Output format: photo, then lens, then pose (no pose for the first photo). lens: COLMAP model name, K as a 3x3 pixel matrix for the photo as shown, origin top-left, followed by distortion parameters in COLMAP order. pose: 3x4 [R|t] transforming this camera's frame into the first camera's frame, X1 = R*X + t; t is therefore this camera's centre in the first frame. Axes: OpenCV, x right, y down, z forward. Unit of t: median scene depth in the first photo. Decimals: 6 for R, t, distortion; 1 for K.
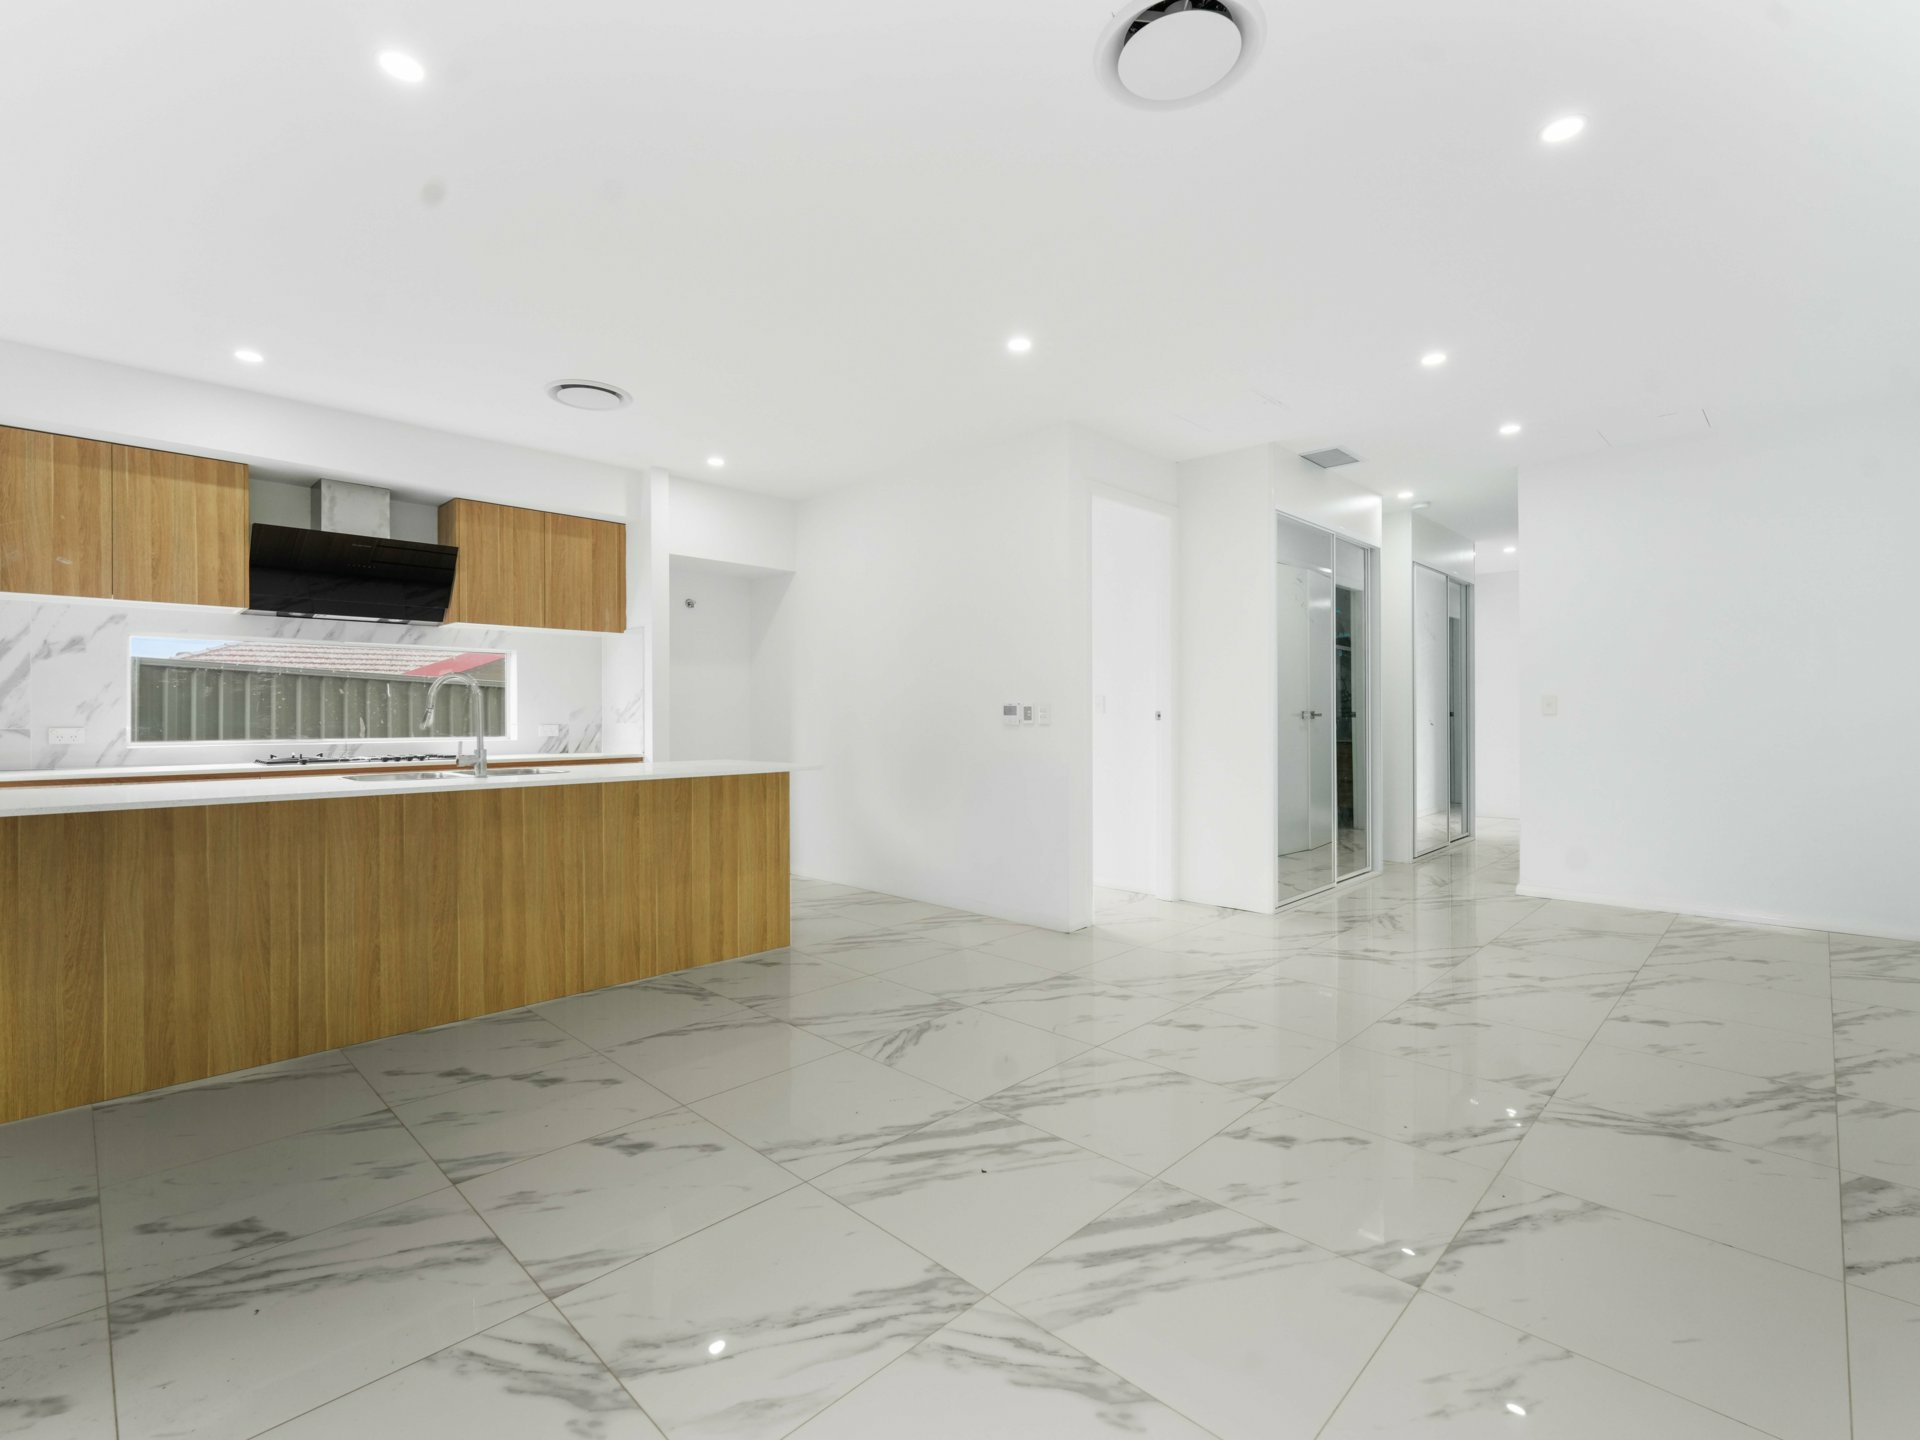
lens RADIAL K [[868.7, 0, 959.4], [0, 868.7, 714.8], [0, 0, 1]] dist [-0.003280, 0.000767]
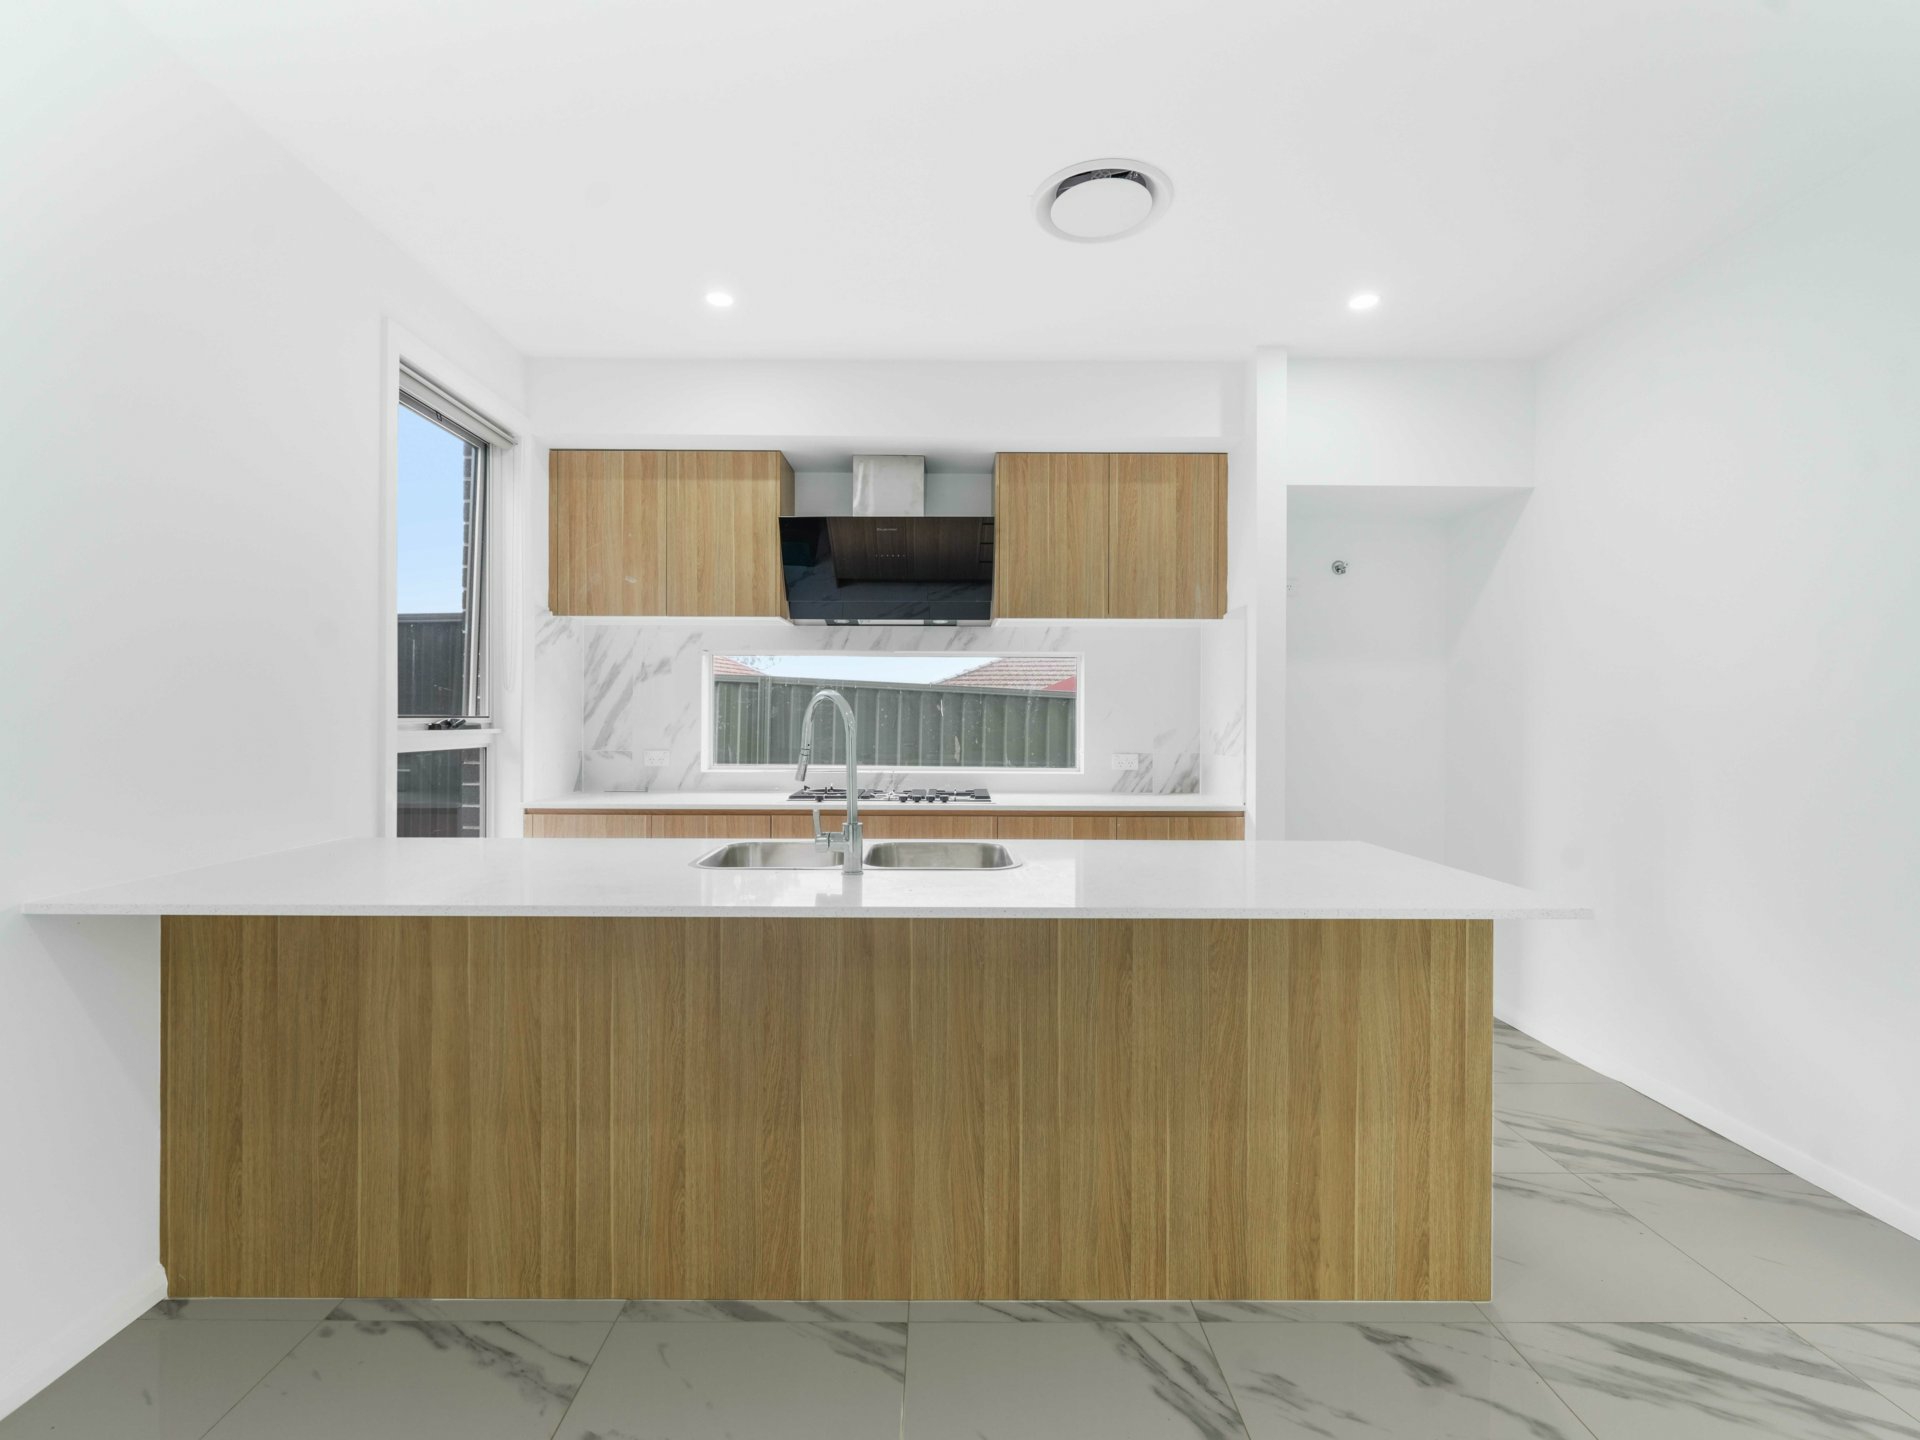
lens RADIAL K [[868.7, 0, 956.2], [0, 868.7, 718.8], [0, 0, 1]] dist [-0.003280, 0.000767]
pose [[0.702471, 0.007233, -0.711675, -0.082085], [-0.006496, 0.999972, 0.003752, -0.026904], [0.711682, 0.001988, 0.702499, 0.543165]]
